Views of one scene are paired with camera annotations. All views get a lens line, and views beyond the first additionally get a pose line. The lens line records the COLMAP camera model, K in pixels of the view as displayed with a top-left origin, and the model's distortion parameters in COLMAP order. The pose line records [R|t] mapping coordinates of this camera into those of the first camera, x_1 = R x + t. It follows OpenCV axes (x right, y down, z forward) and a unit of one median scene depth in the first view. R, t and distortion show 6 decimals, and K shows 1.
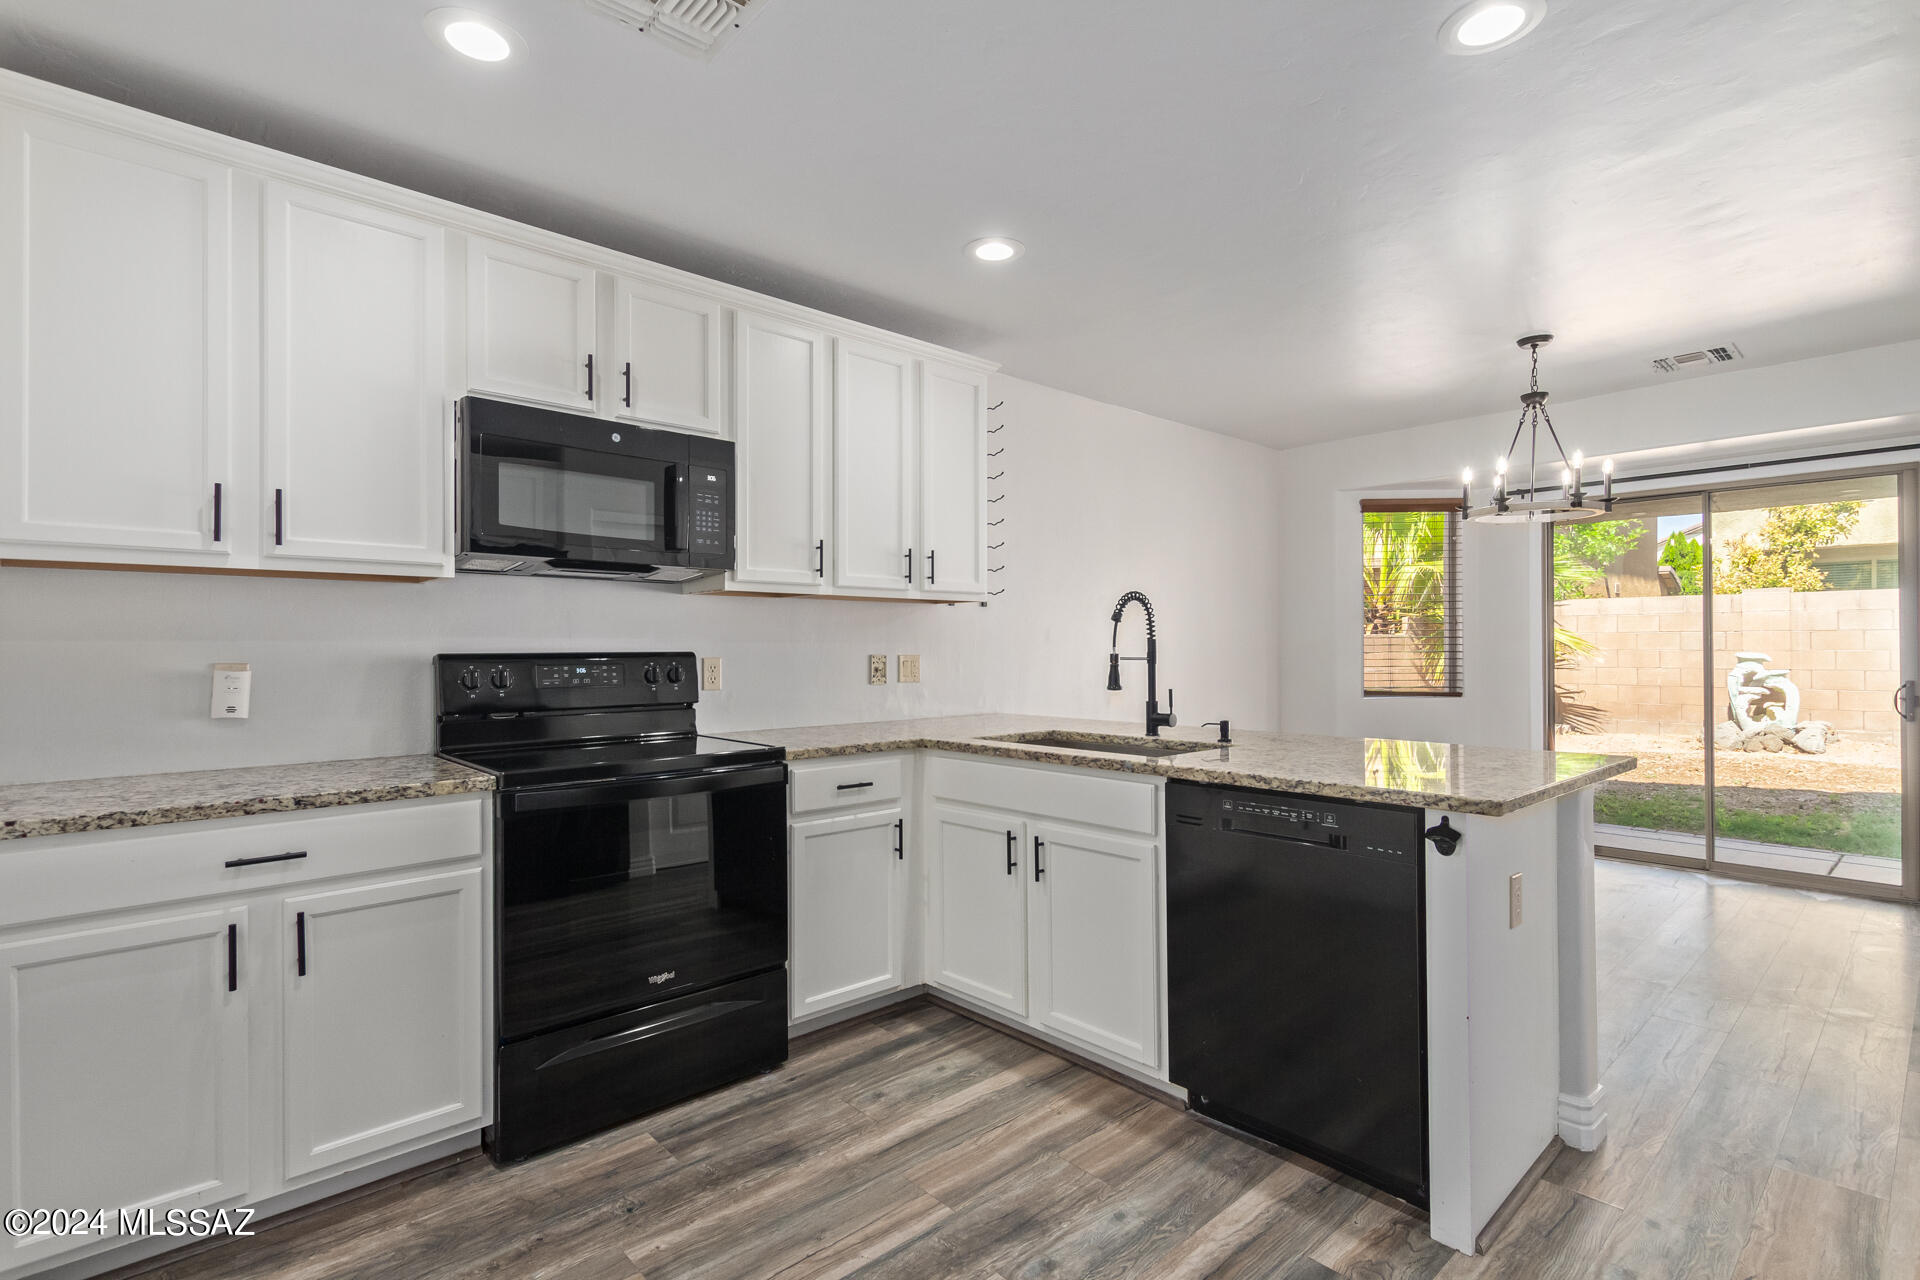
lens RADIAL K [[921.6, 0, 968.2], [0, 921.6, 643.9], [0, 0, 1]] dist [0.013316, -0.005544]
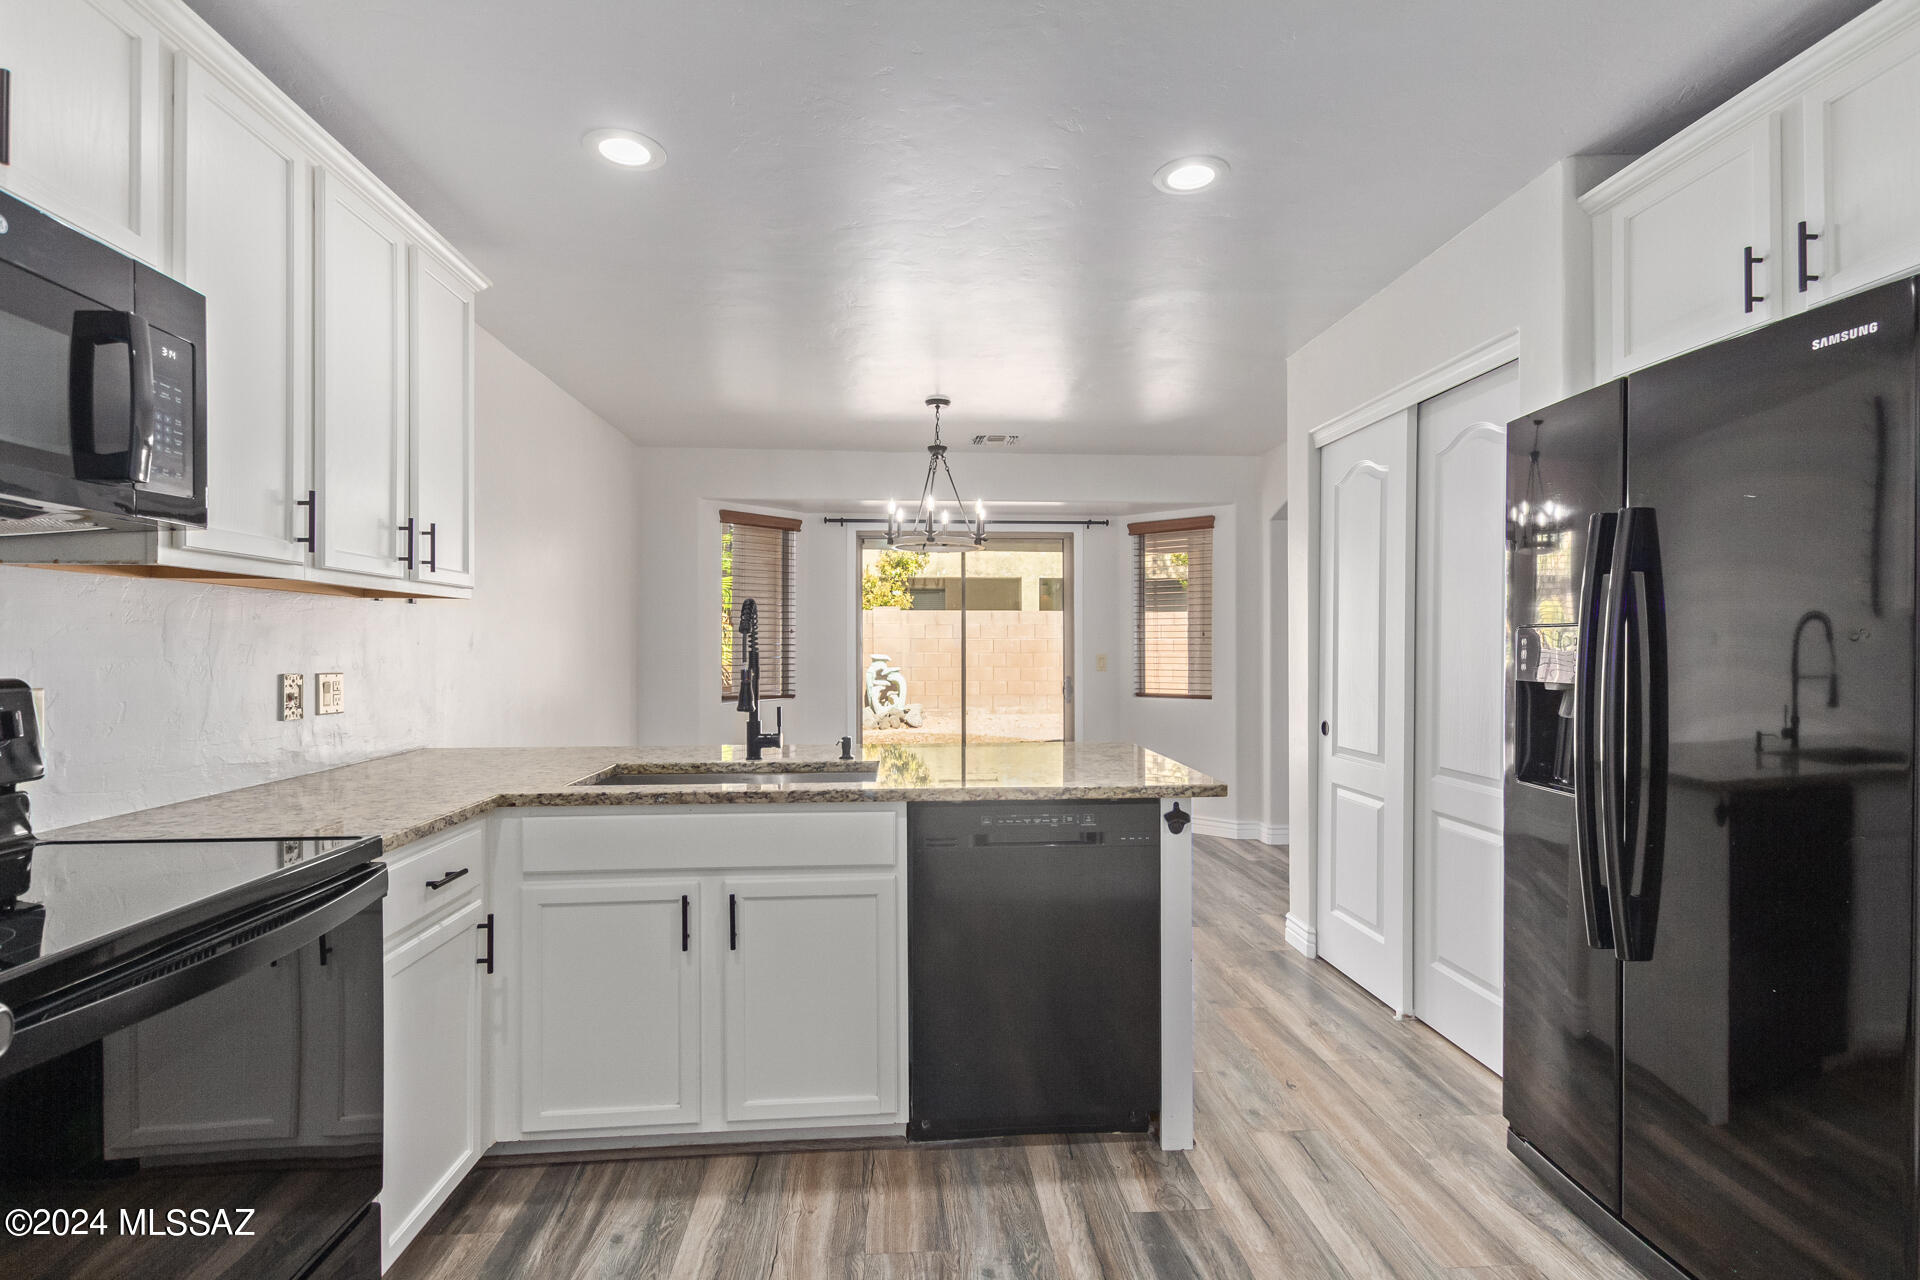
lens RADIAL K [[921.6, 0, 968.2], [0, 921.6, 643.9], [0, 0, 1]] dist [0.013316, -0.005544]
pose [[0.614028, 0.005357, 0.789266, -0.406548], [-0.006077, 0.999979, -0.002060, -0.013506], [-0.789261, -0.003531, 0.614048, 0.300262]]
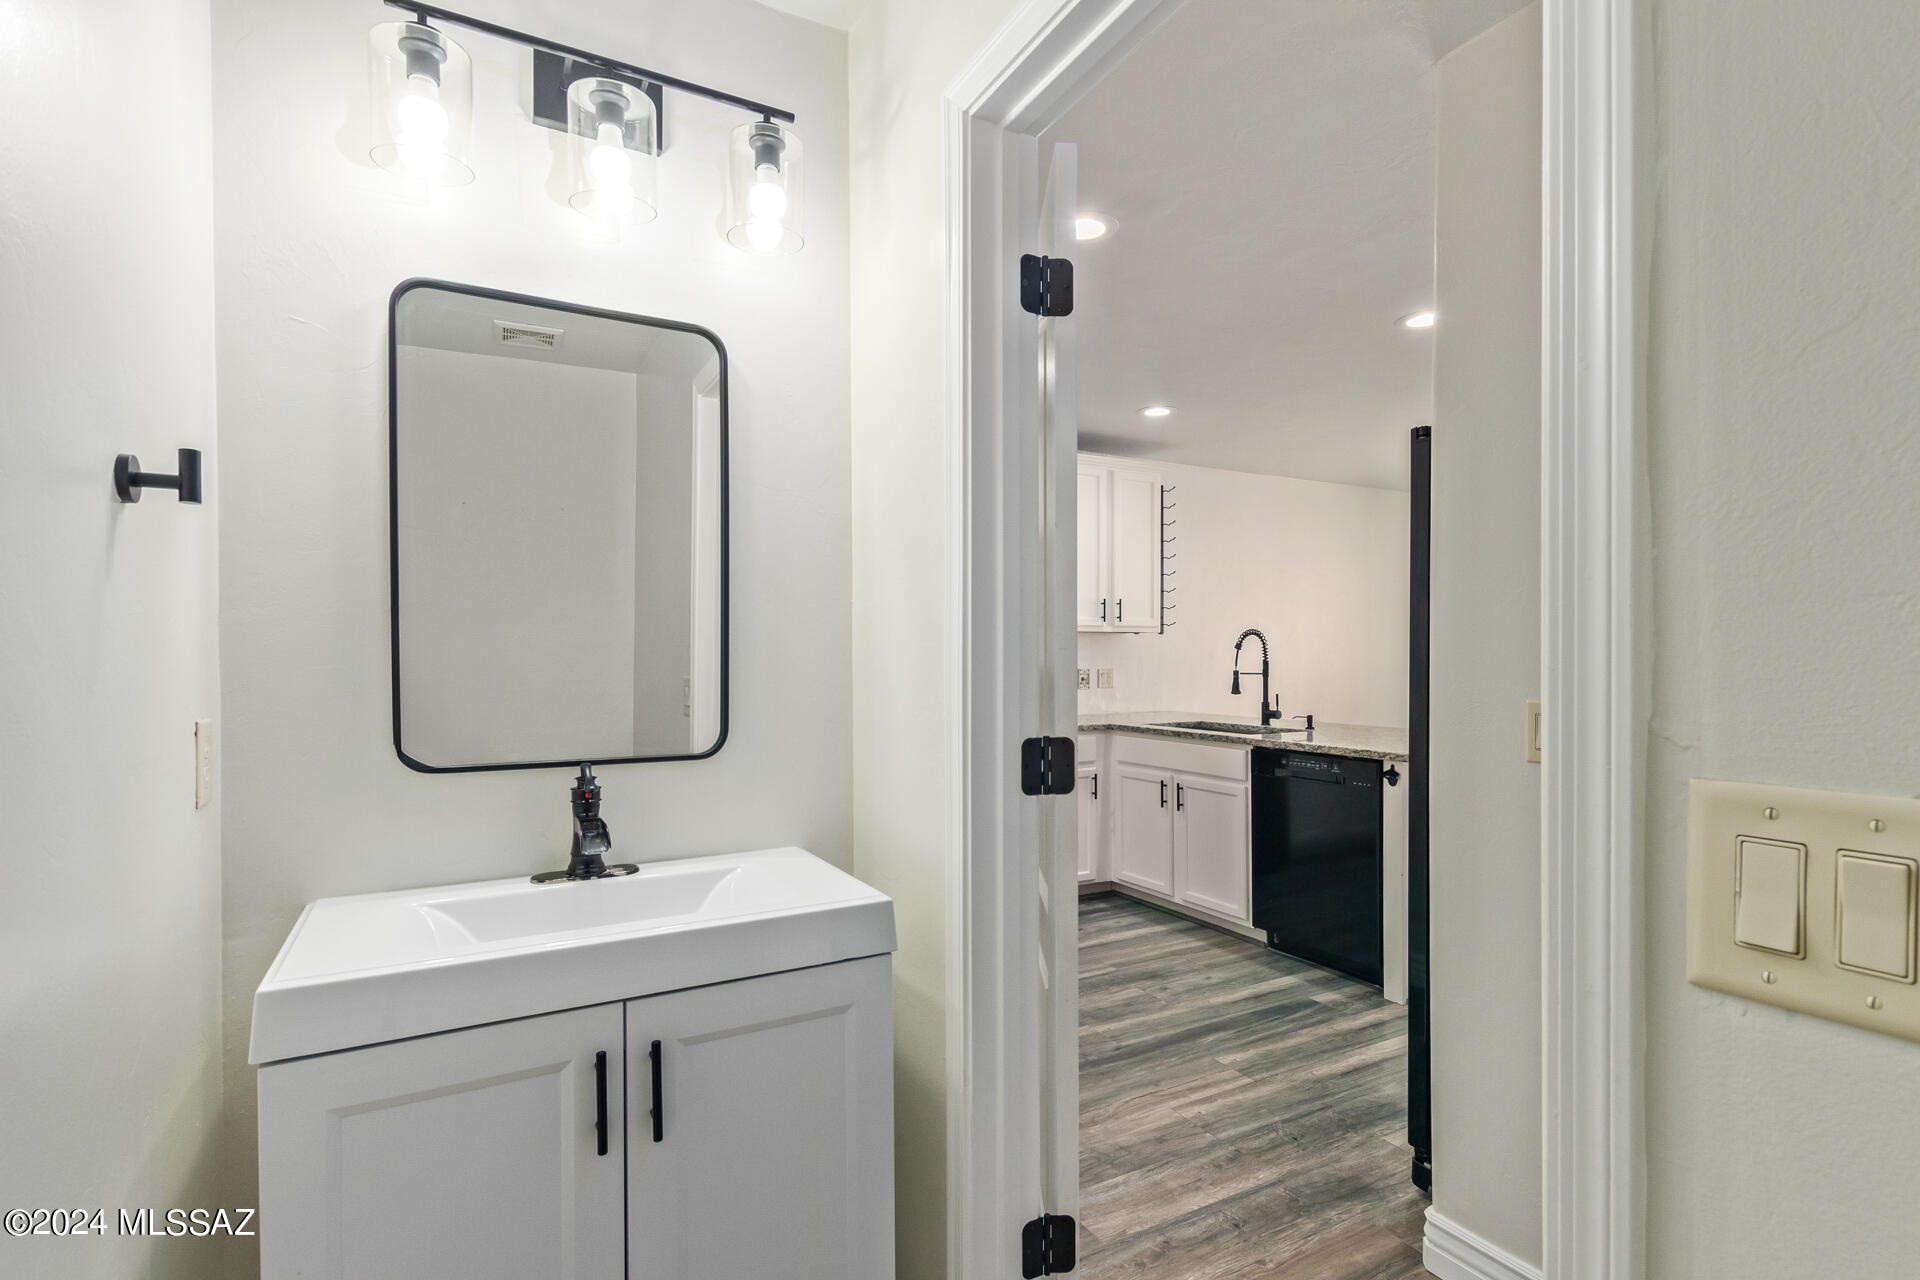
lens RADIAL K [[935.4, 0, 963.4], [0, 935.4, 661.5], [0, 0, 1]] dist [-0.001078, -0.000260]
pose [[0.971377, 0.003546, -0.237516, 0.088433], [-0.000723, 0.999928, 0.011968, -0.022670], [0.237541, -0.011454, 0.971310, -0.623516]]
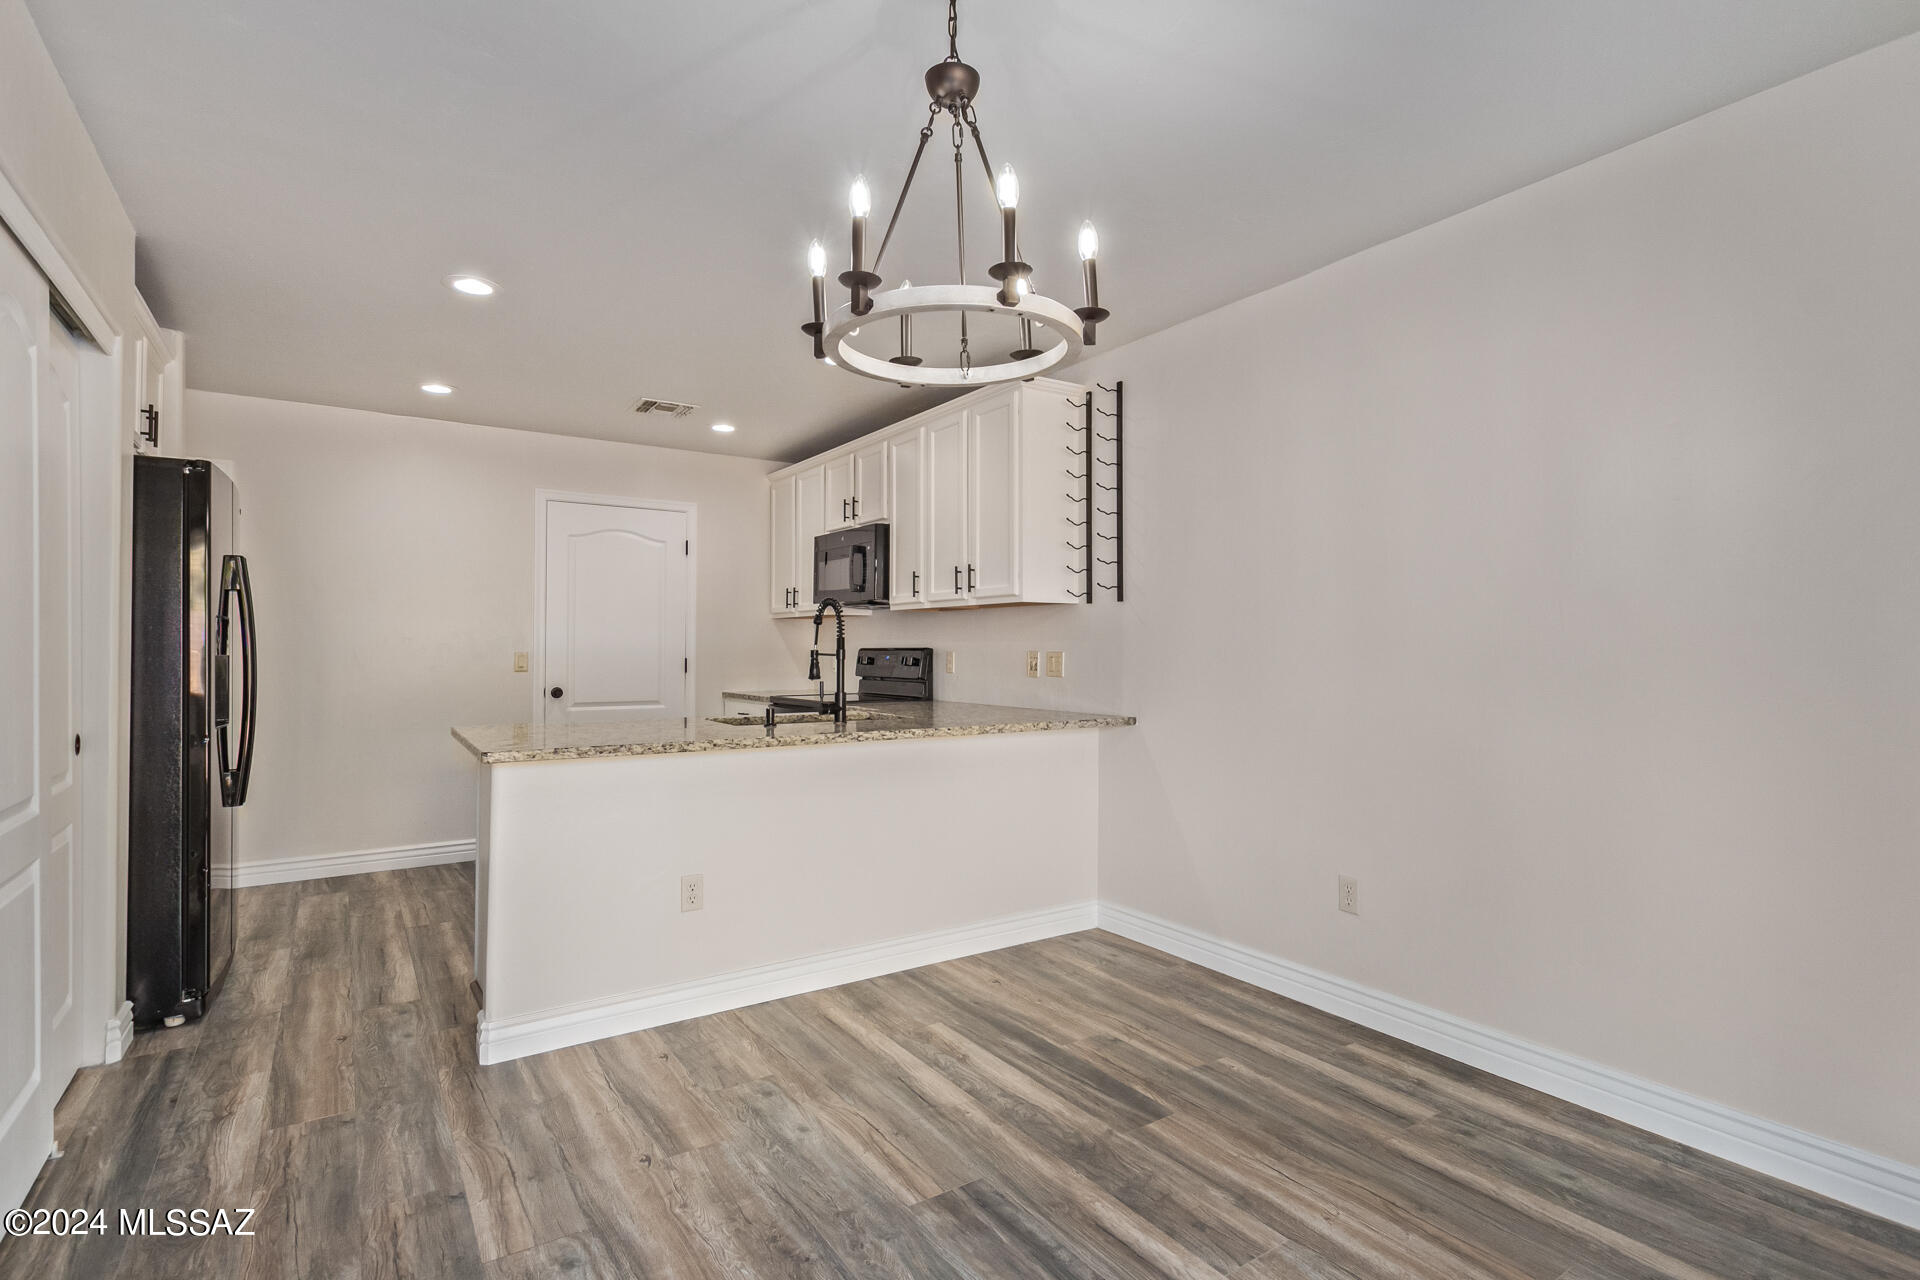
lens RADIAL K [[921.6, 0, 968.2], [0, 921.6, 643.9], [0, 0, 1]] dist [0.013316, -0.005544]
pose [[-0.151842, 0.004143, -0.988396, 1.380768], [0.003073, 0.999988, 0.003720, -0.001811], [0.988400, -0.002473, -0.151853, 1.413507]]
